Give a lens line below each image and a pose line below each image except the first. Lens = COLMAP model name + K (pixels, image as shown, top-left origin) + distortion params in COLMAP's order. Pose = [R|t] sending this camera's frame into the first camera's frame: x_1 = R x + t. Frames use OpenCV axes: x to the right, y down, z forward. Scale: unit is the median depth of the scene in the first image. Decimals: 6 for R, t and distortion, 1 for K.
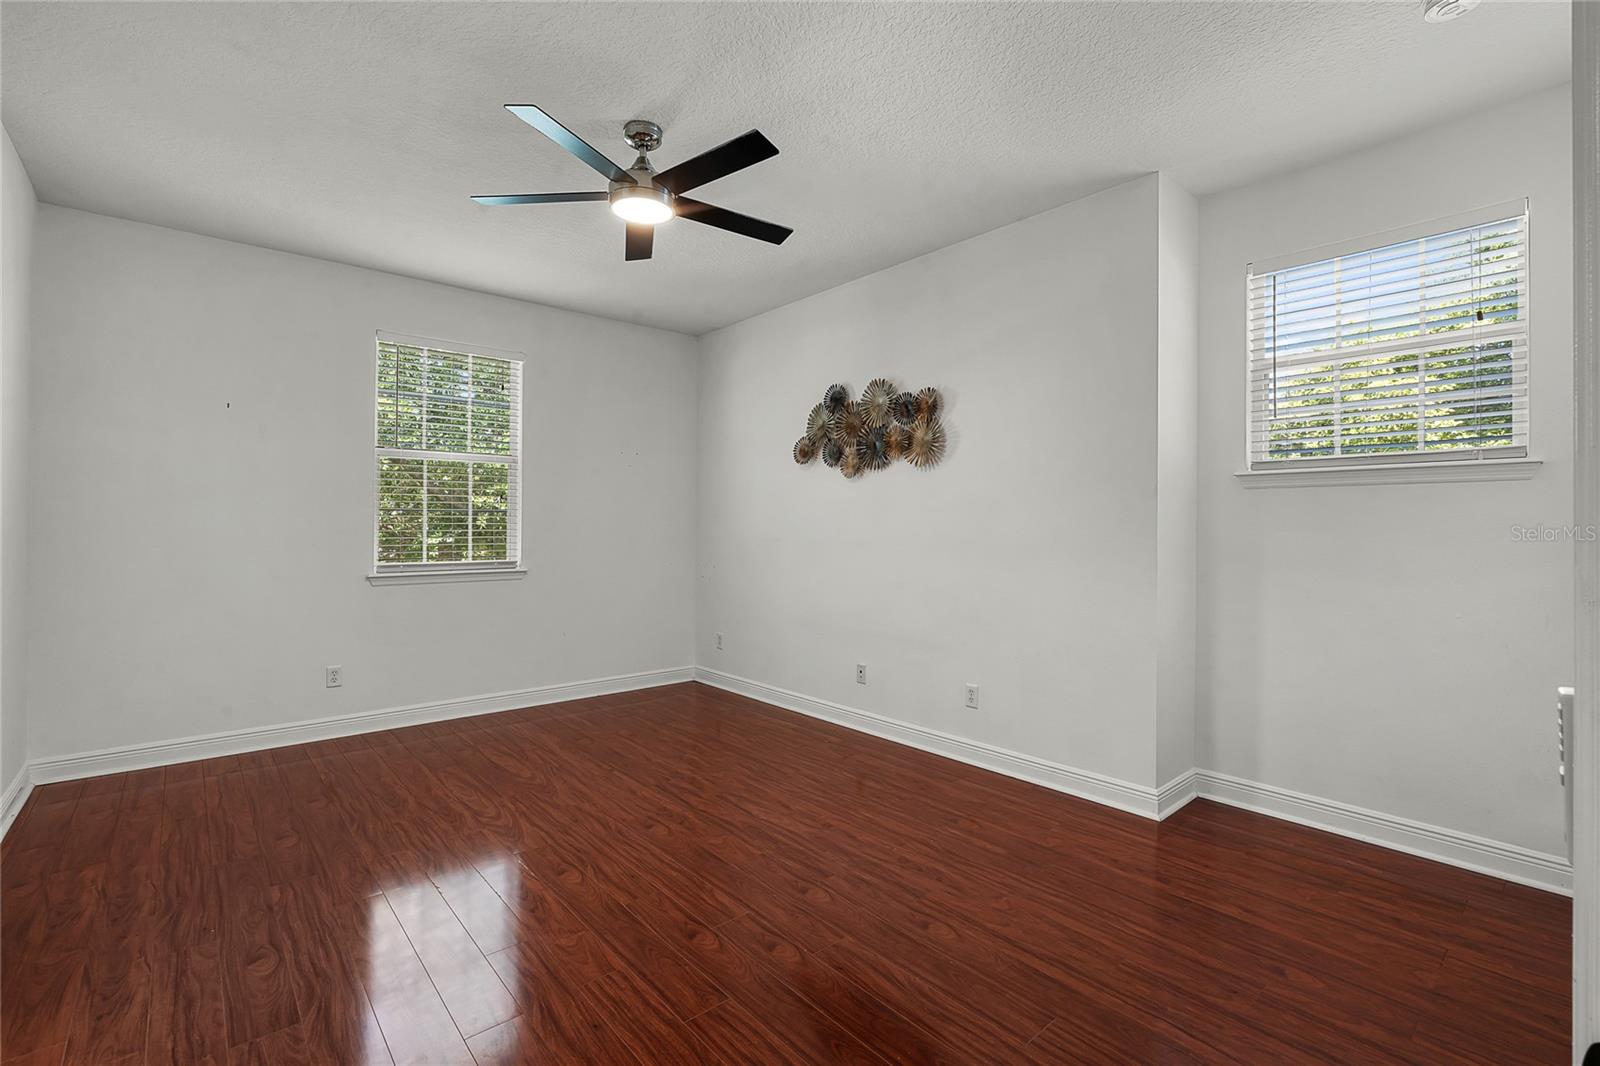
lens RADIAL K [[722.1, 0, 807.3], [0, 722.1, 527.8], [0, 0, 1]] dist [0.000448, 0.000563]
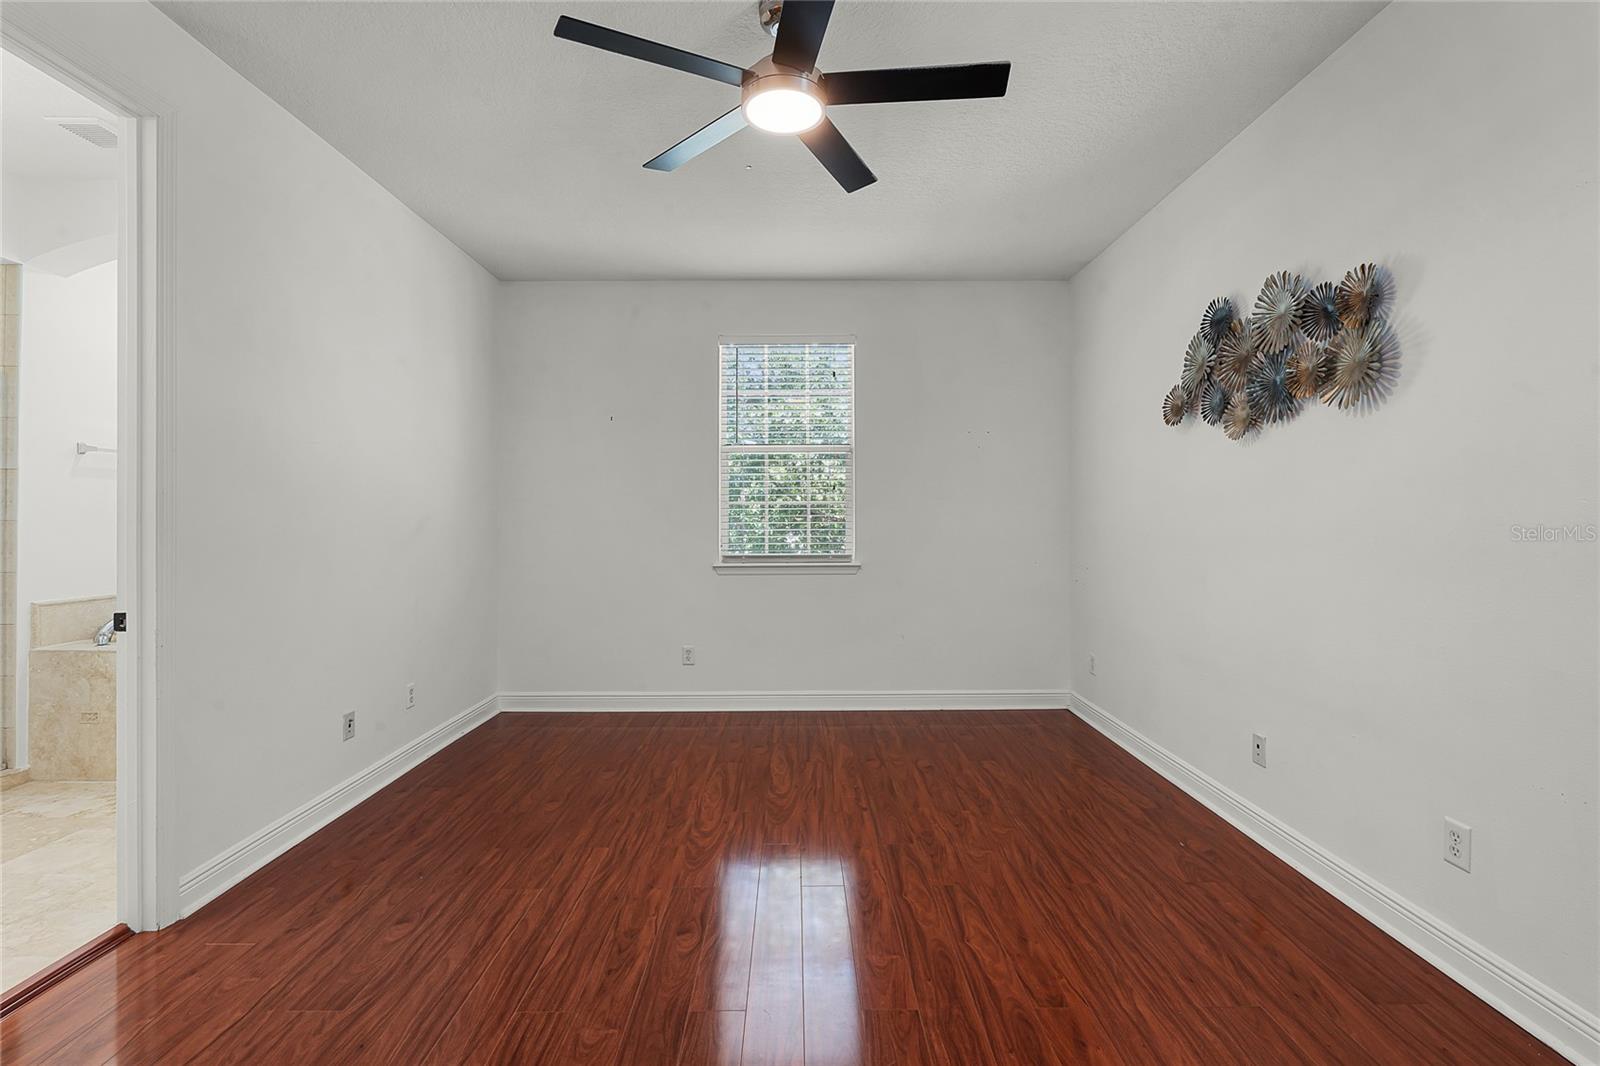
lens RADIAL K [[712.6, 0, 799.1], [0, 712.6, 517.4], [0, 0, 1]] dist [-0.002834, 0.000637]
pose [[0.757182, -0.007355, -0.653162, 0.194344], [0.004968, 0.999973, -0.005501, 0.001692], [0.653185, 0.000920, 0.757198, 0.296295]]
